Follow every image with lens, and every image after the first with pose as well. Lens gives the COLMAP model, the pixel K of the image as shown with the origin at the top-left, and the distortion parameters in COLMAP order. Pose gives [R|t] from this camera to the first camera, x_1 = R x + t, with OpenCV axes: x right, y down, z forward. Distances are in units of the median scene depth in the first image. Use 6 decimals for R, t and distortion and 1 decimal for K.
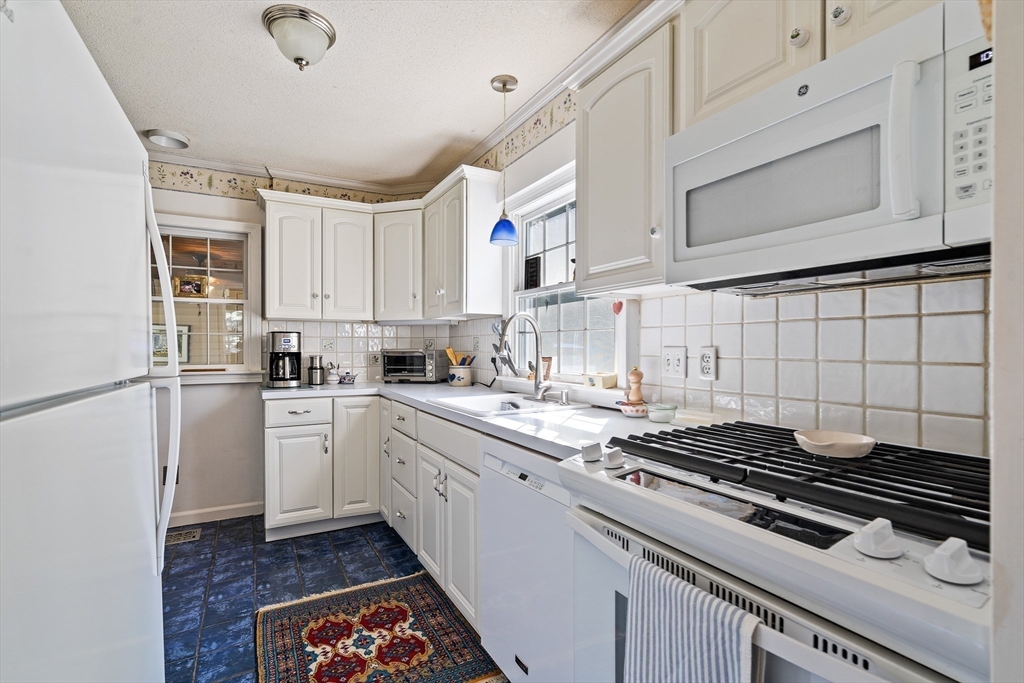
lens RADIAL K [[473.4, 0, 507.6], [0, 473.4, 344.6], [0, 0, 1]] dist [-0.003421, 0.001188]
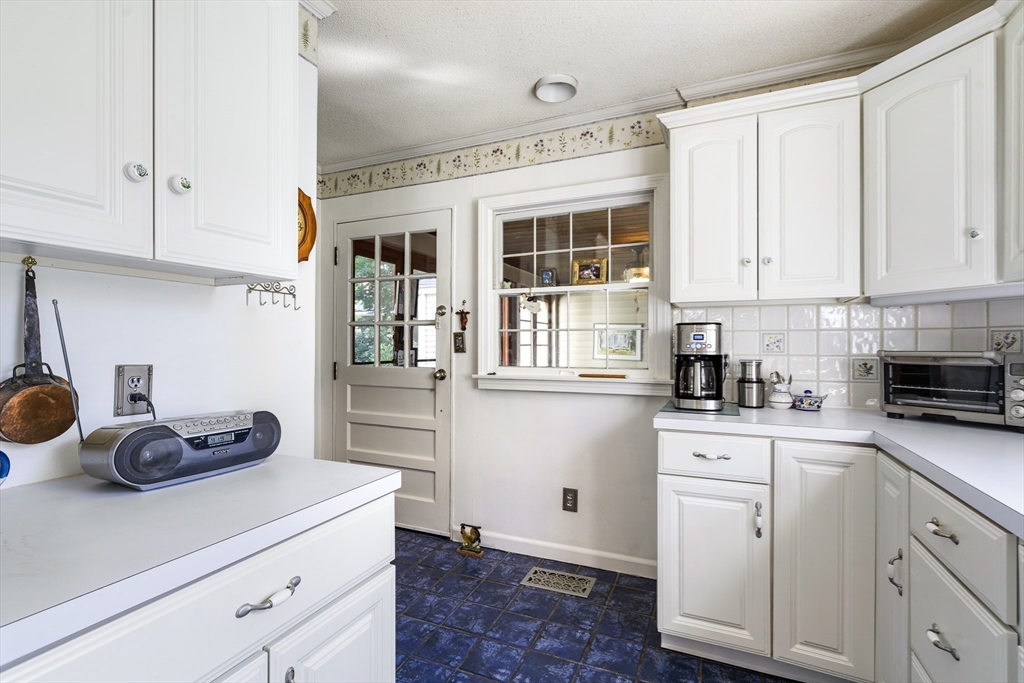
lens RADIAL K [[473.4, 0, 507.6], [0, 473.4, 344.6], [0, 0, 1]] dist [-0.003421, 0.001188]
pose [[0.603622, 0.000479, -0.797270, -0.118405], [0.002497, 0.999994, 0.002492, 0.000305], [0.797266, -0.003495, 0.603618, 0.429562]]
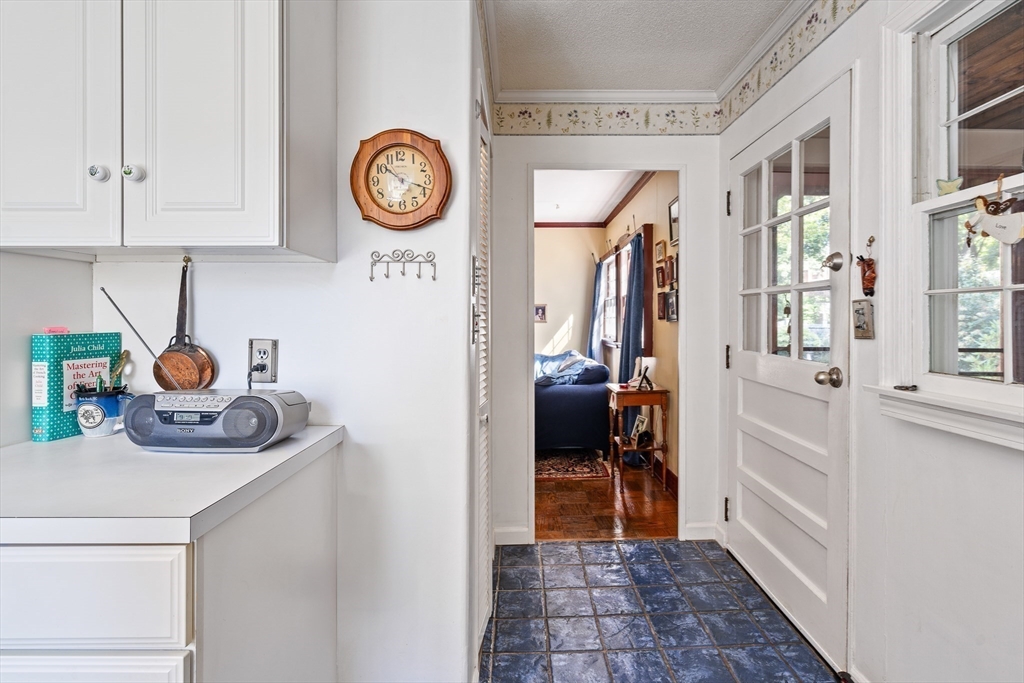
lens RADIAL K [[484.1, 0, 518.2], [0, 484.1, 312.2], [0, 0, 1]] dist [-0.004754, 0.000173]
pose [[-0.467526, -0.012352, -0.883893, -0.326695], [-0.000681, 0.999907, -0.013613, -0.001987], [0.883979, -0.005763, -0.467491, 0.854707]]
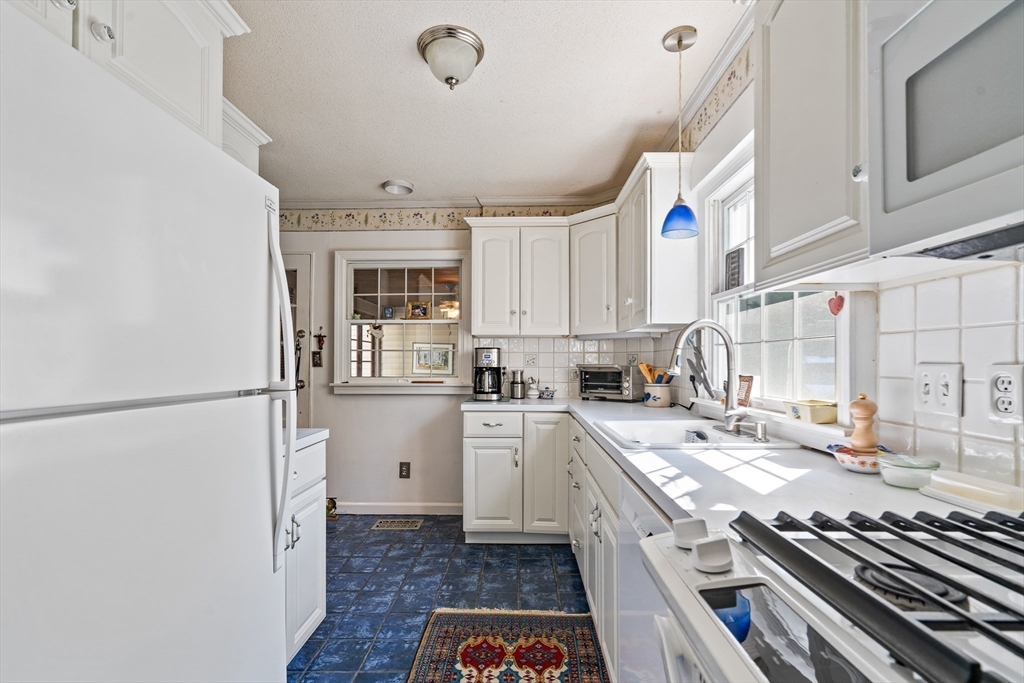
lens RADIAL K [[464.0, 0, 509.1], [0, 464.0, 353.7], [0, 0, 1]] dist [-0.001863, 0.000299]
pose [[0.865961, -0.006367, -0.500071, 0.102278], [-0.000278, 0.999913, -0.013213, 0.000141], [0.500111, 0.011581, 0.865884, 0.127513]]
